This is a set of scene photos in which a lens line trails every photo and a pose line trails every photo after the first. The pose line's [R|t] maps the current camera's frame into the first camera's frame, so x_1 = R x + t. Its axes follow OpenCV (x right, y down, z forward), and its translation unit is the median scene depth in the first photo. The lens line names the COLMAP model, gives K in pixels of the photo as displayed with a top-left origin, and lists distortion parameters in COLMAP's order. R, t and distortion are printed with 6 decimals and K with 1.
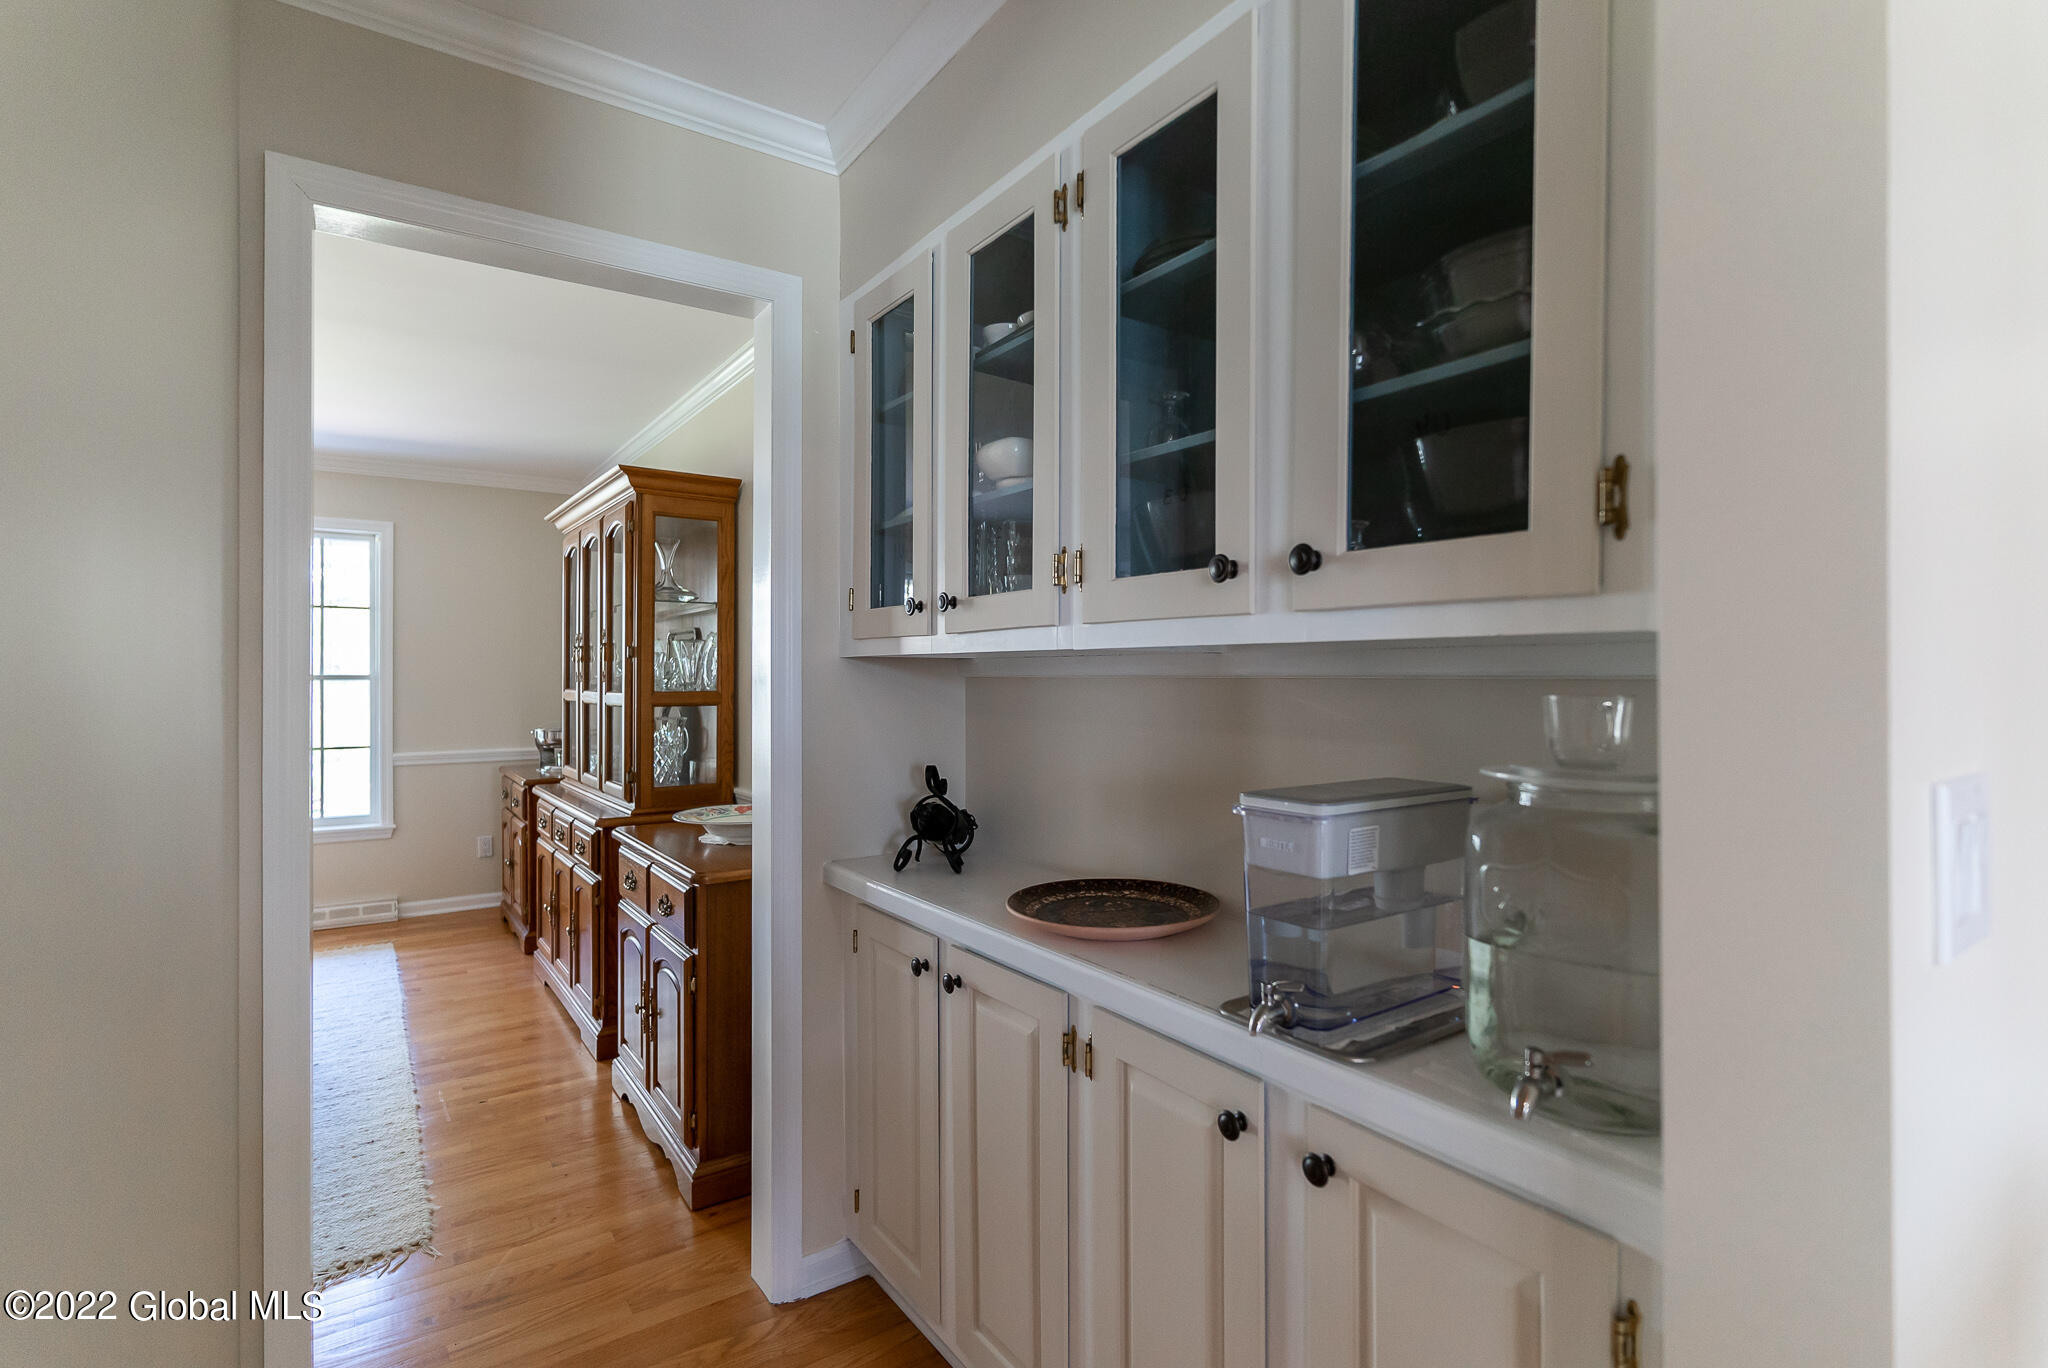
lens RADIAL K [[994.4, 0, 1033.5], [0, 994.4, 672.2], [0, 0, 1]] dist [-0.001886, -0.000325]
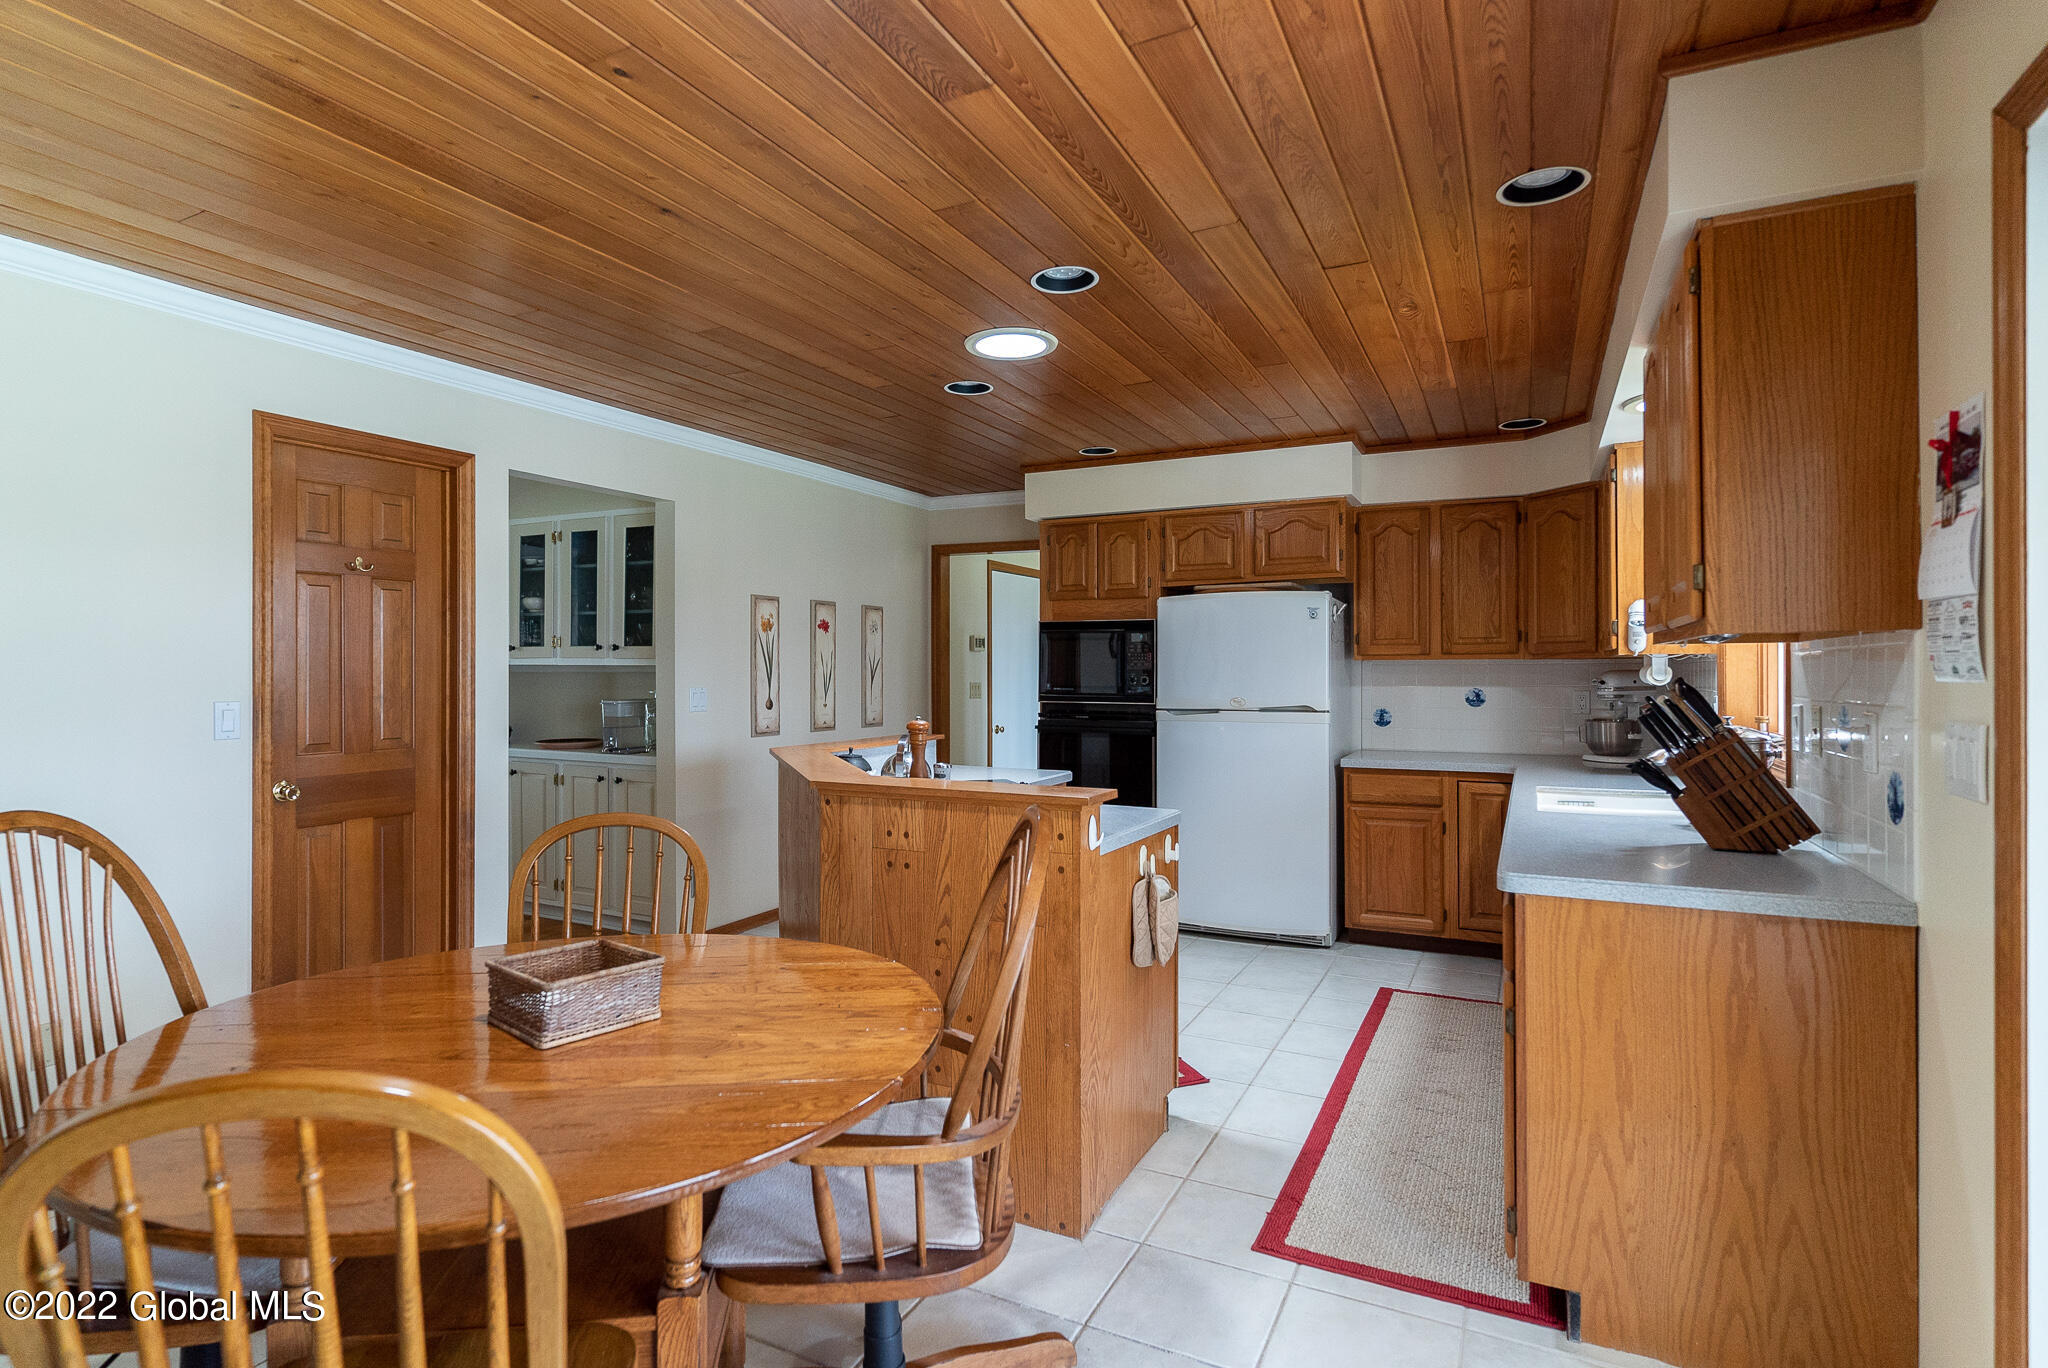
lens RADIAL K [[994.4, 0, 1033.5], [0, 994.4, 672.2], [0, 0, 1]] dist [-0.001886, -0.000325]
pose [[0.878767, 0.001594, 0.477248, -0.163987], [-0.005177, 0.999967, 0.006193, -0.024454], [-0.477222, -0.007913, 0.878747, -2.987121]]
